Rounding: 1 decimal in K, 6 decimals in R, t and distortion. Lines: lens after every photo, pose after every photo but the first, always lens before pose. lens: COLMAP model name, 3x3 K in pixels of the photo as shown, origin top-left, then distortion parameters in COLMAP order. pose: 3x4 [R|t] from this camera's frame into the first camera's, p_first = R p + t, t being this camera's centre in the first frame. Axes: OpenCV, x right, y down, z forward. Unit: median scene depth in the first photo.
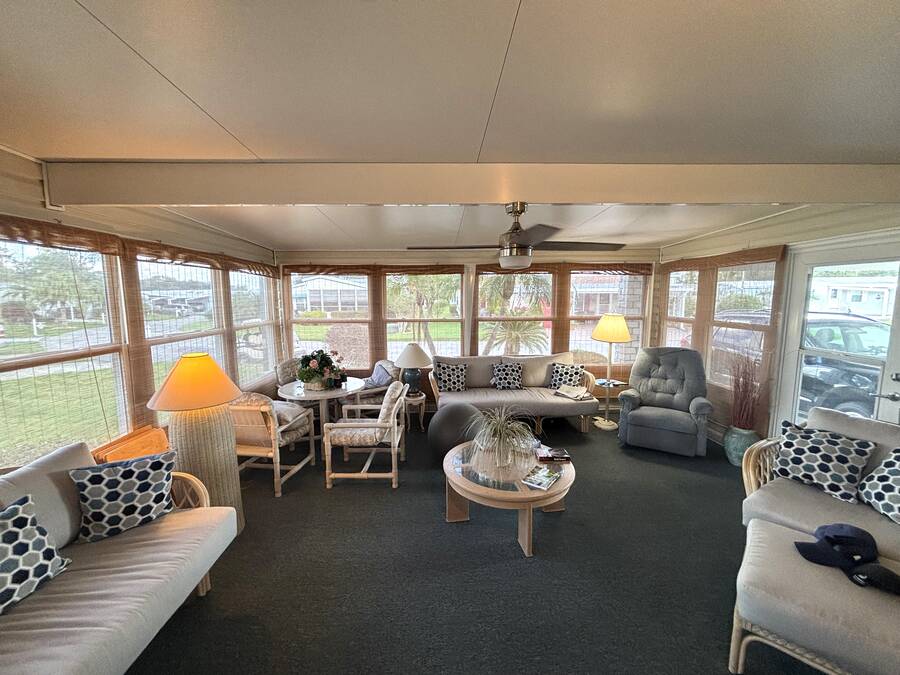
lens RADIAL K [[359.7, 0, 446.1], [0, 359.7, 340.6], [0, 0, 1]] dist [0.003154, 0.000497]
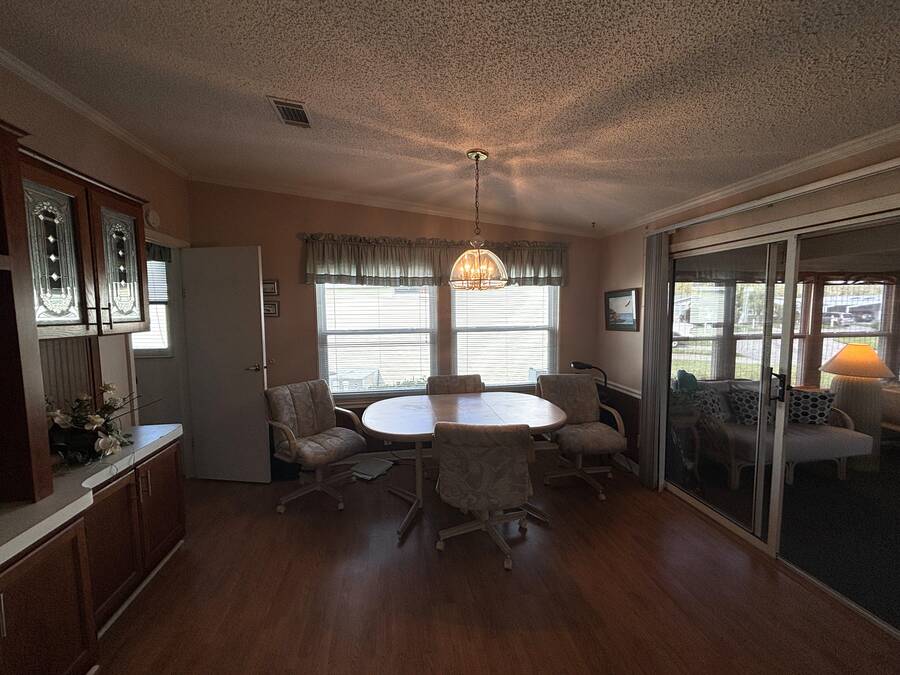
lens RADIAL K [[359.7, 0, 443.4], [0, 359.7, 337.6], [0, 0, 1]] dist [0.003154, 0.000497]
pose [[0.110113, 0.078628, -0.990804, 0.782350], [-0.107828, 0.991927, 0.066734, 0.117761], [0.988053, 0.099488, 0.117703, -1.152039]]
